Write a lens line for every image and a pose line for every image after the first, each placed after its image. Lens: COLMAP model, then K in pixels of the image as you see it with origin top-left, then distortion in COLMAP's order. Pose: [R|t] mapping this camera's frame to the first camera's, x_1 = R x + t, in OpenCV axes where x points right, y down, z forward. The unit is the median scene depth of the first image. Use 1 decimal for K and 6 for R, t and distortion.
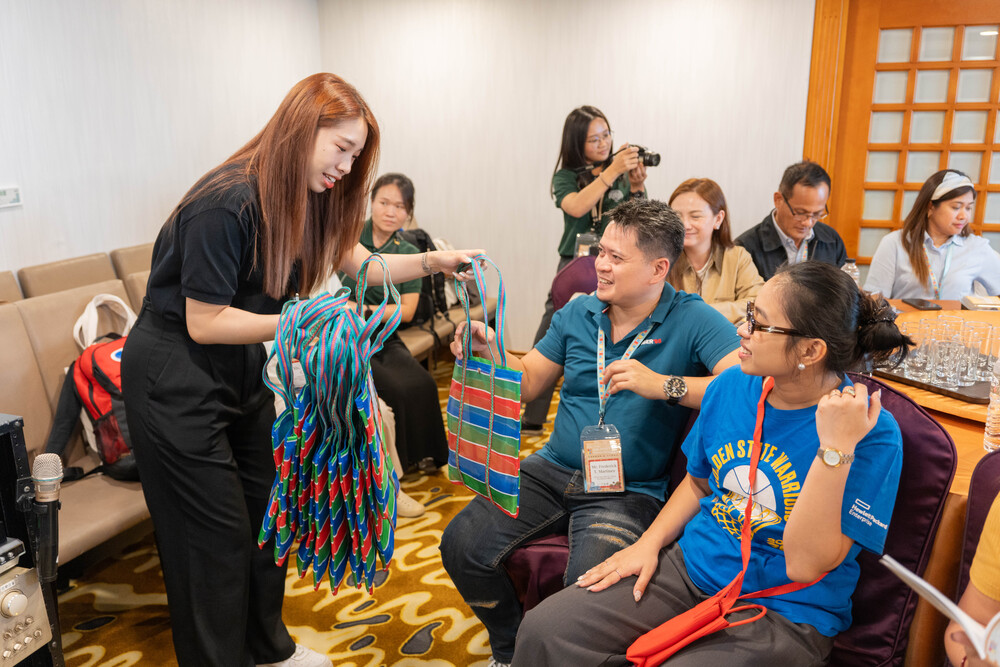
lens RADIAL K [[802.7, 0, 500.0], [0, 802.7, 333.5], [0, 0, 1]] dist [-0.001142, -0.002568]
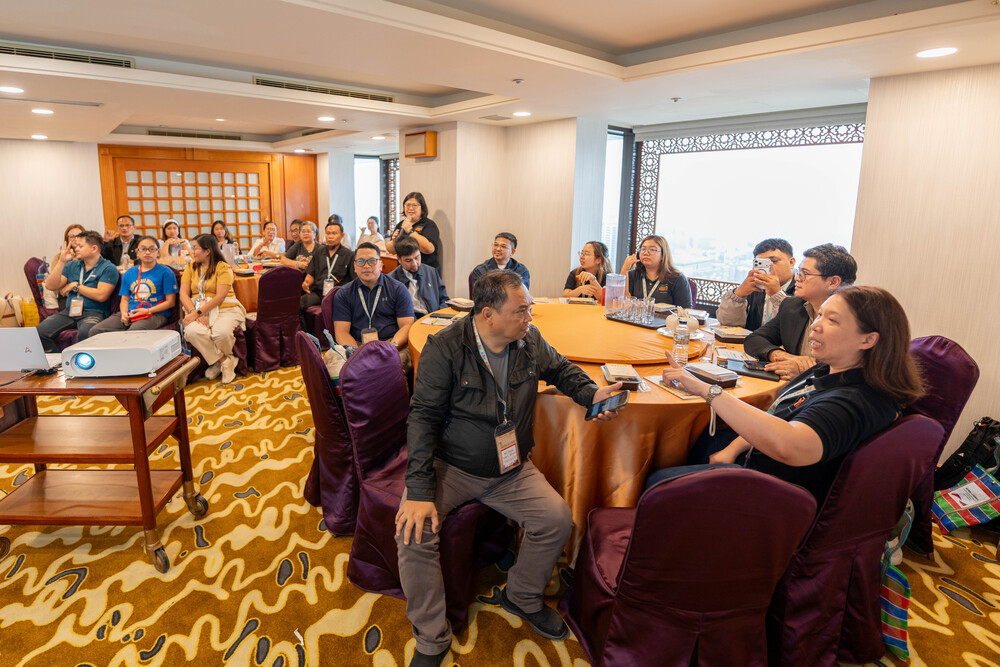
lens RADIAL K [[583.1, 0, 500.0], [0, 583.1, 333.5], [0, 0, 1]] dist [0.000422, 0.000122]
pose [[0.483010, -0.179611, 0.856995, -0.720762], [0.200989, 0.975345, 0.091136, 0.241895], [-0.852235, 0.128227, 0.507201, -1.039760]]
